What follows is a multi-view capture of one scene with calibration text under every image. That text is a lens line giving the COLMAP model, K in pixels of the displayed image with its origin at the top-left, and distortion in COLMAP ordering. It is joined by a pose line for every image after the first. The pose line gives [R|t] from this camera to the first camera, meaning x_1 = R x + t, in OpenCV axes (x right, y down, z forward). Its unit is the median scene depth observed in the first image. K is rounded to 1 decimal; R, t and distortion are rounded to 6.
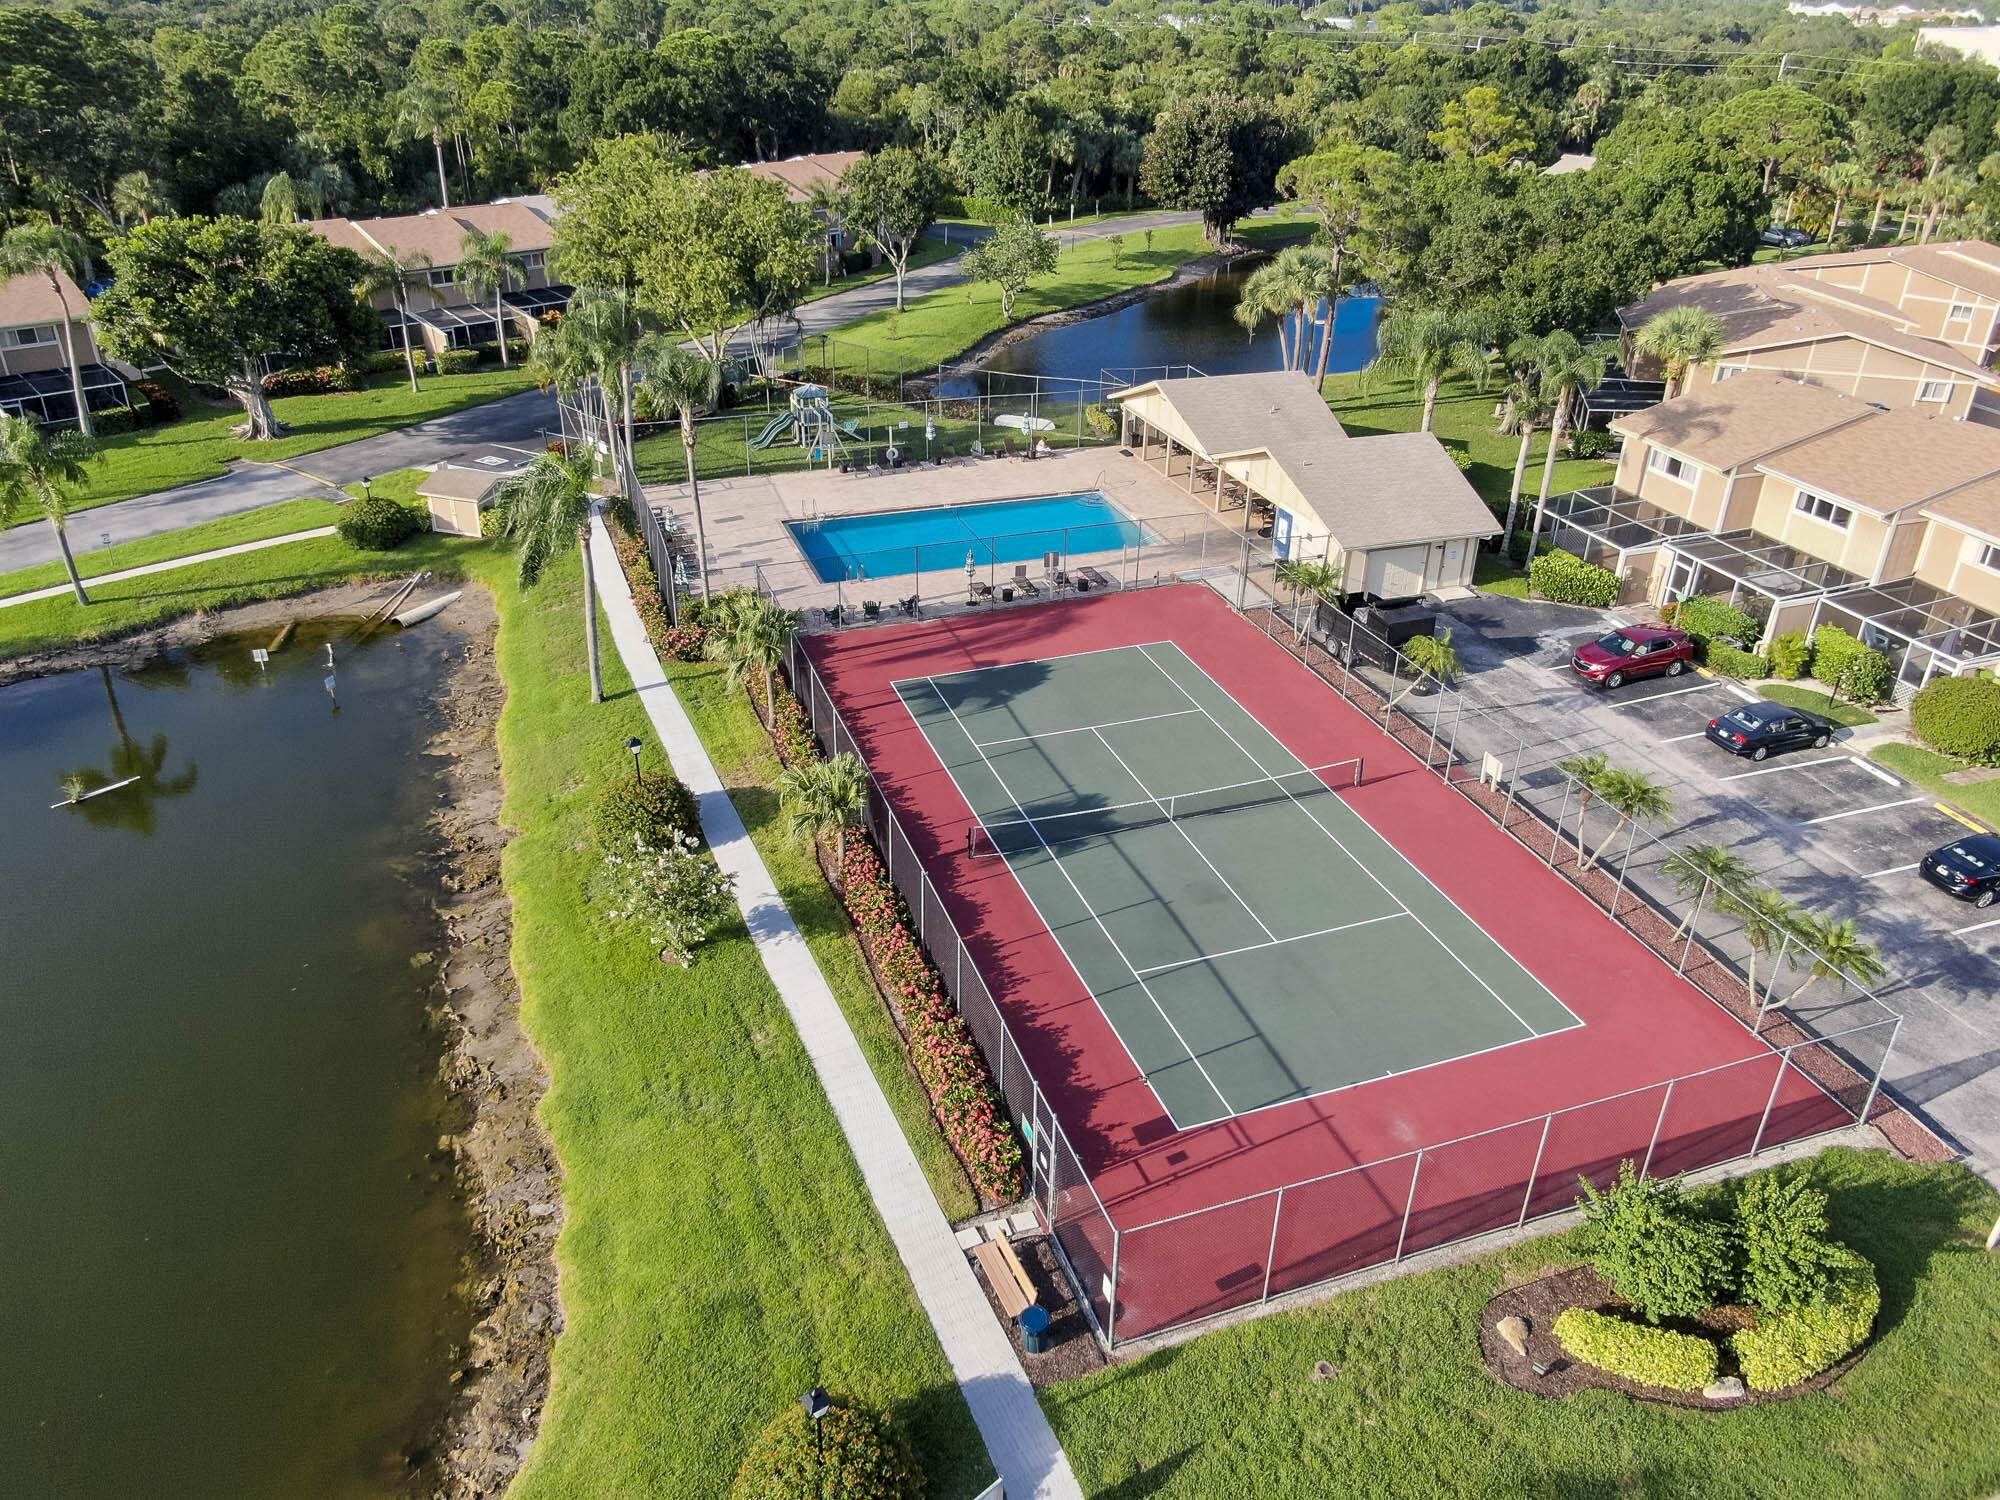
lens RADIAL K [[1466.9, 0, 997.7], [0, 1466.9, 759.1], [0, 0, 1]] dist [-0.014506, 0.005584]
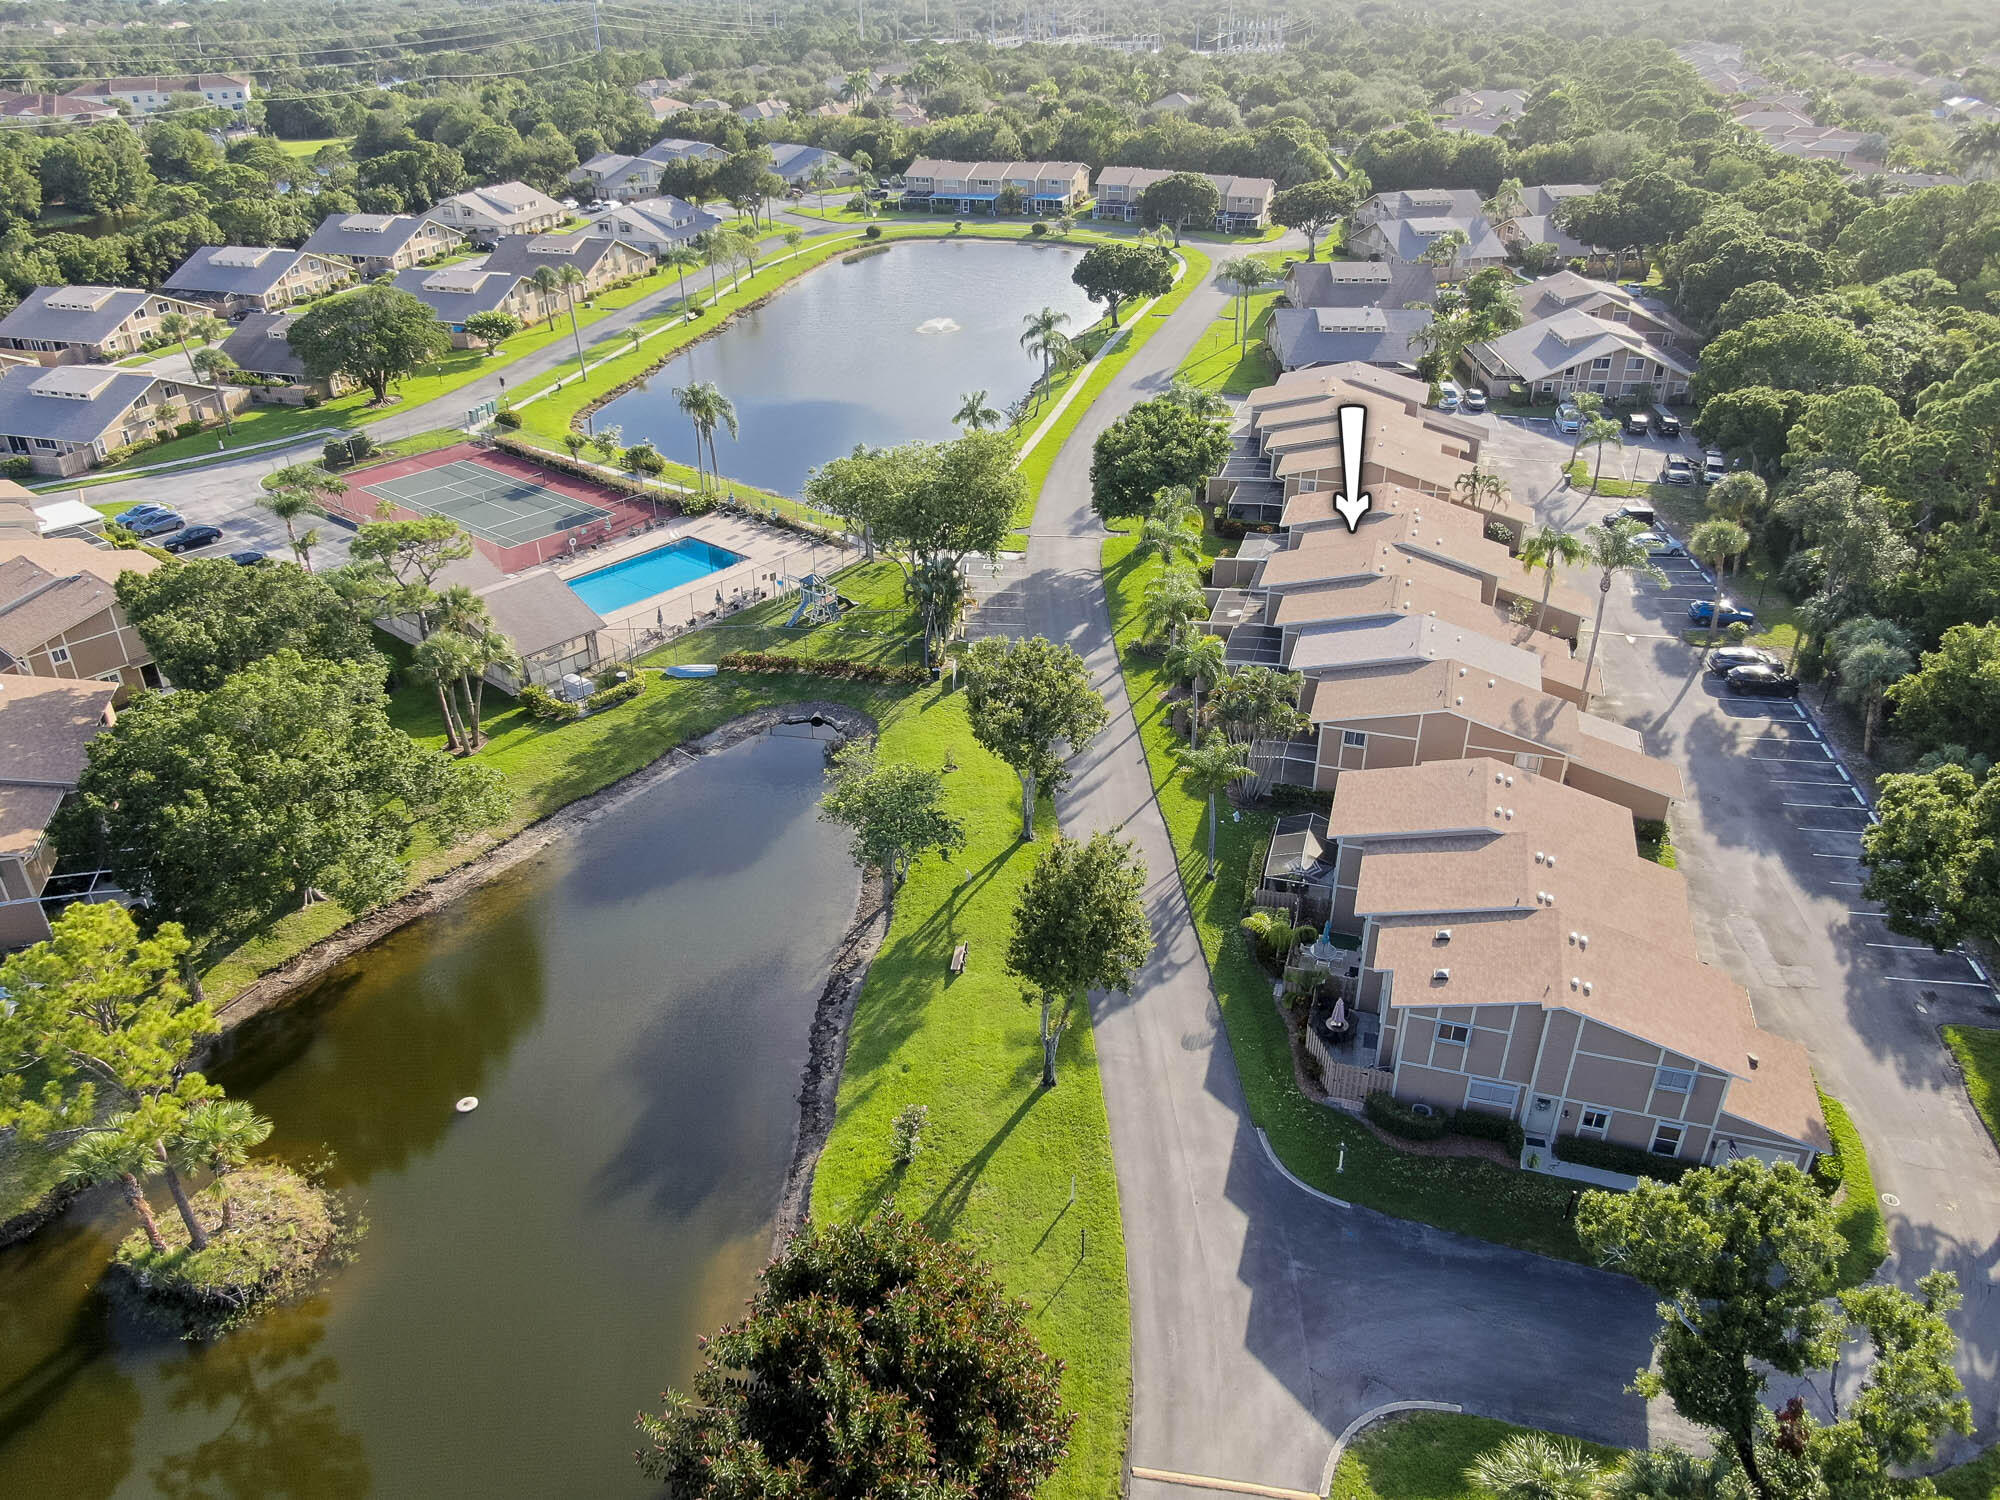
lens RADIAL K [[1466.9, 0, 1003.9], [0, 1466.9, 747.9], [0, 0, 1]] dist [-0.014506, 0.005584]
pose [[-0.857610, 0.258913, -0.444374, 0.510310], [-0.244146, 0.555517, 0.794854, -1.765497], [0.452656, 0.790167, -0.413205, 2.391330]]
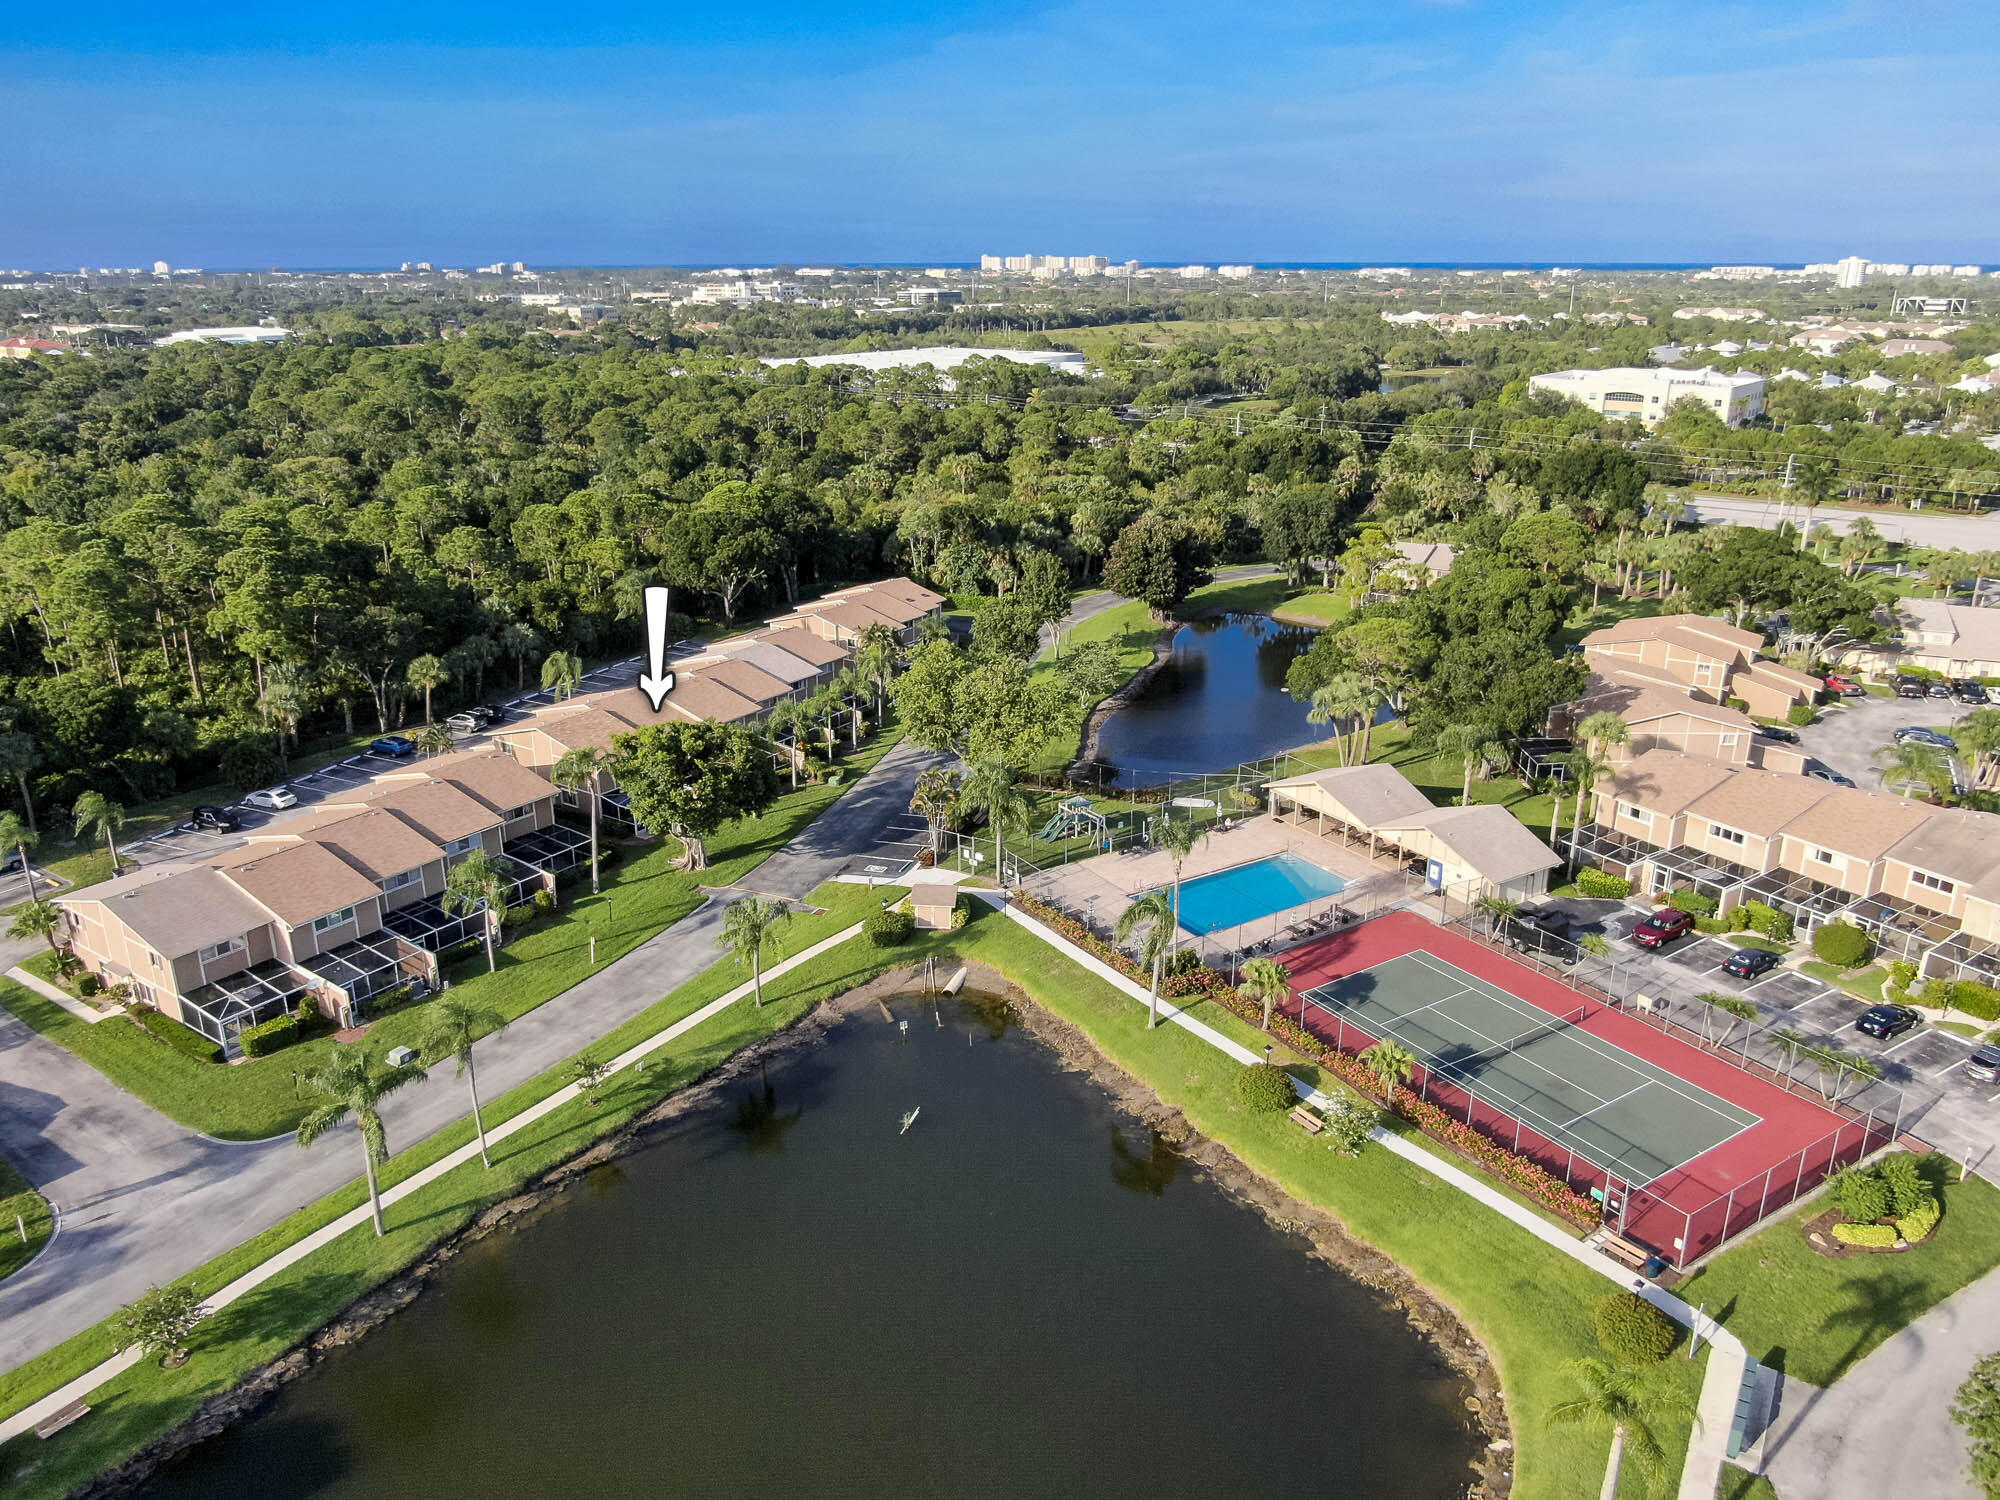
lens RADIAL K [[1466.9, 0, 1000.2], [0, 1466.9, 752.0], [0, 0, 1]] dist [-0.014506, 0.005584]
pose [[0.973579, -0.089644, 0.210018, -0.698679], [0.124243, 0.979622, -0.157811, -0.095584], [-0.191591, 0.179735, 0.964877, -0.614790]]
